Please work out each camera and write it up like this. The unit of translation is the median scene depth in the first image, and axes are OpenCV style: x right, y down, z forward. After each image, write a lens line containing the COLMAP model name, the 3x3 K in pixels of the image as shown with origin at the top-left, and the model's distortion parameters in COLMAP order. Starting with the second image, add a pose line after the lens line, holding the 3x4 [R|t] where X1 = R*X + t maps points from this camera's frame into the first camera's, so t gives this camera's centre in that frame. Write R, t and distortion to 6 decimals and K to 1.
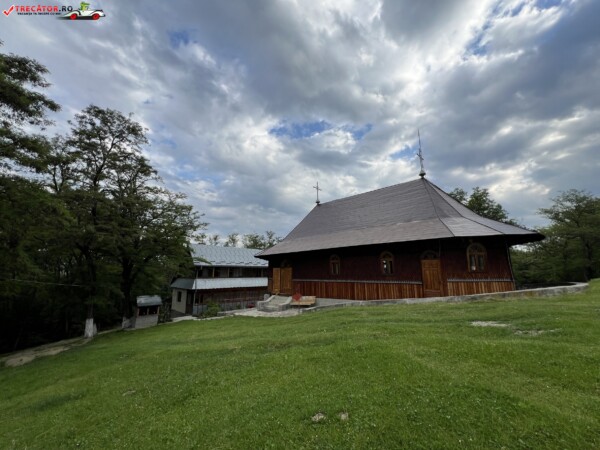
lens RADIAL K [[240.8, 0, 301.1], [0, 240.8, 228.3], [0, 0, 1]] dist [0.000597, 0.000021]
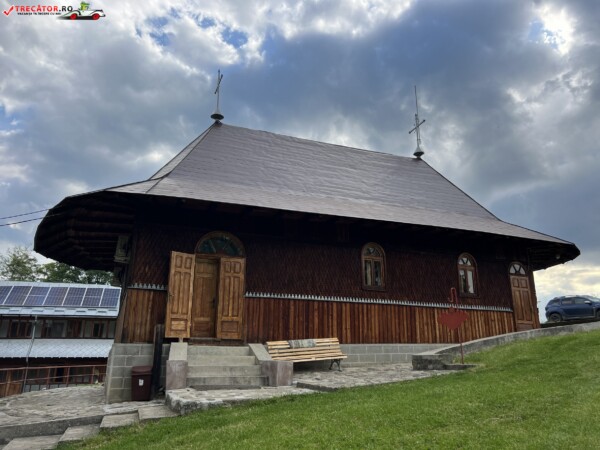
lens RADIAL K [[440.9, 0, 299.7], [0, 440.9, 222.1], [0, 0, 1]] dist [0.000182, -0.006779]
pose [[0.442159, 0.277653, 0.852880, -0.529373], [-0.160386, 0.960030, -0.229386, 0.239649], [-0.882480, -0.035365, 0.469018, 0.636429]]
